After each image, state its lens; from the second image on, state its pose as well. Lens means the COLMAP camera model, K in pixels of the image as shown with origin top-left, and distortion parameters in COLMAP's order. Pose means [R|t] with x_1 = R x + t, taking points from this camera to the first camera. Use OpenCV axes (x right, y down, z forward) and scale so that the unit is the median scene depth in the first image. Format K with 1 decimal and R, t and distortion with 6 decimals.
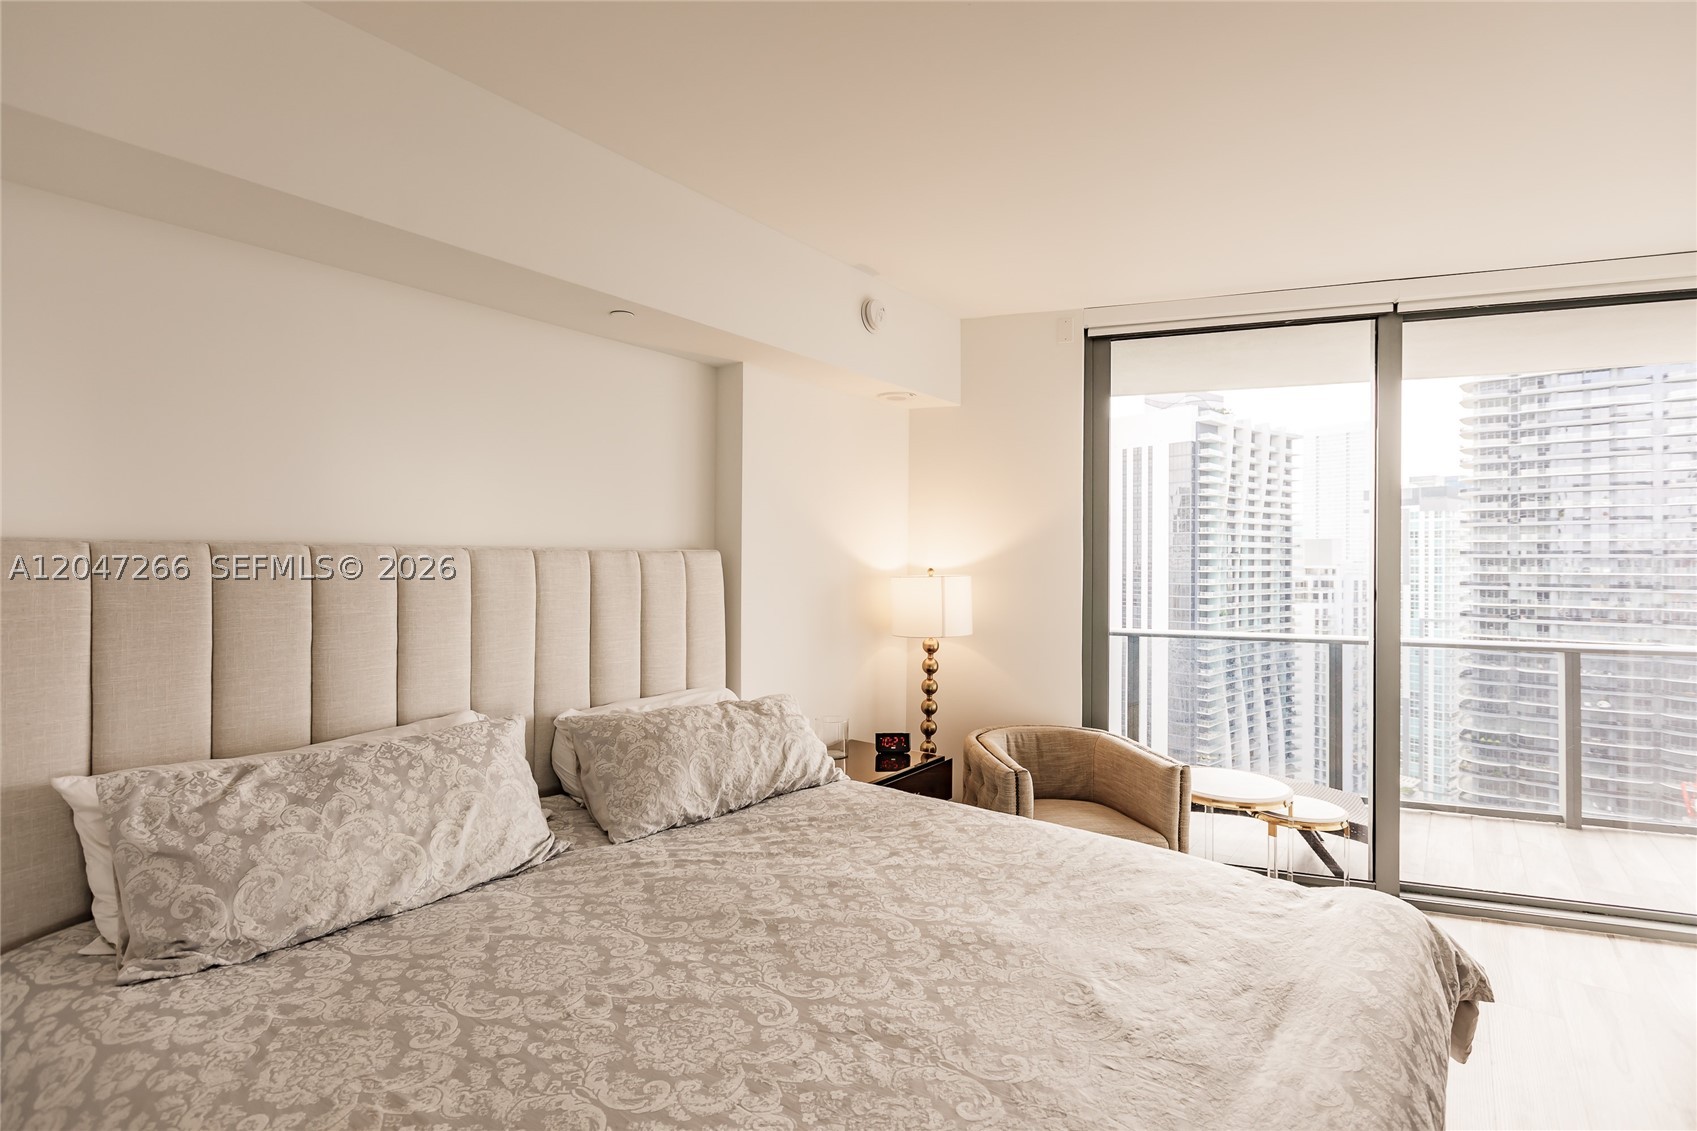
lens RADIAL K [[824.4, 0, 838.4], [0, 824.4, 560.5], [0, 0, 1]] dist [-0.002802, -0.001006]
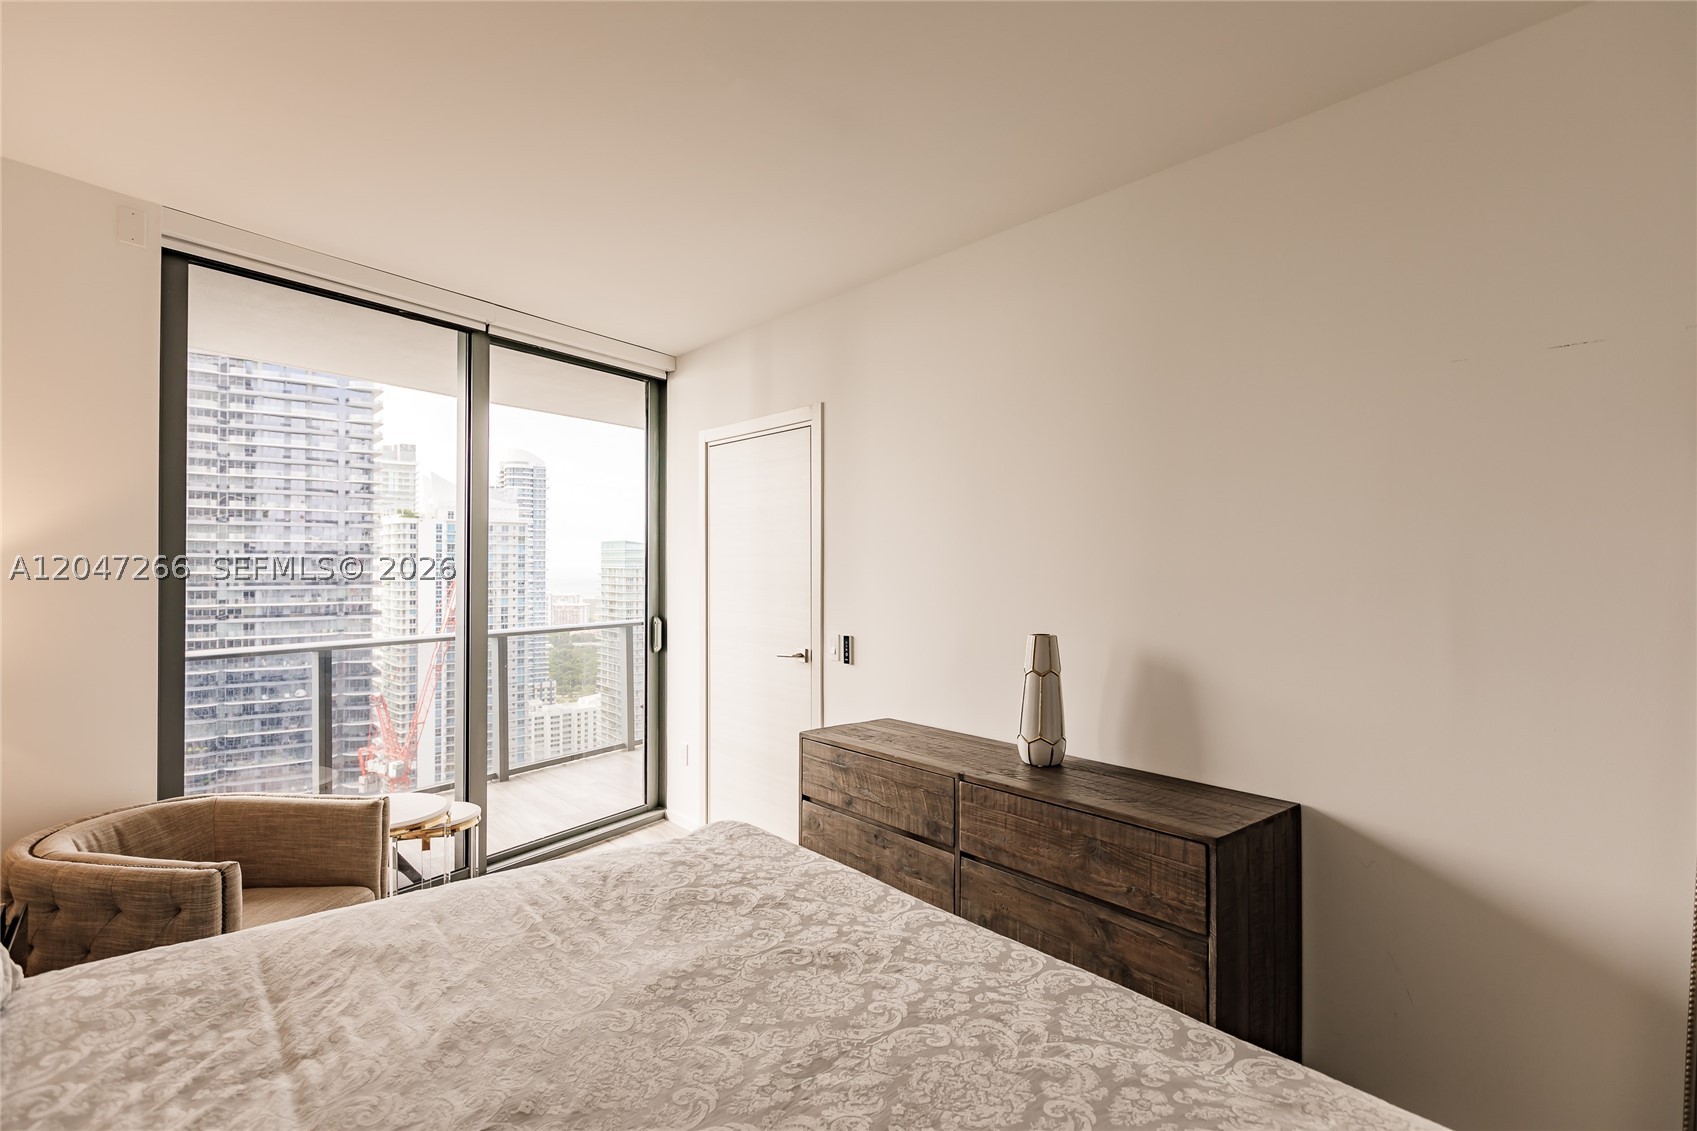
lens RADIAL K [[893.7, 0, 848.5], [0, 893.7, 565.5], [0, 0, 1]] dist [-0.001143, -0.000683]
pose [[0.175982, -0.006158, 0.984374, -0.101118], [-0.000745, 0.999979, 0.006389, -0.000967], [-0.984393, -0.001857, 0.175973, 0.082974]]
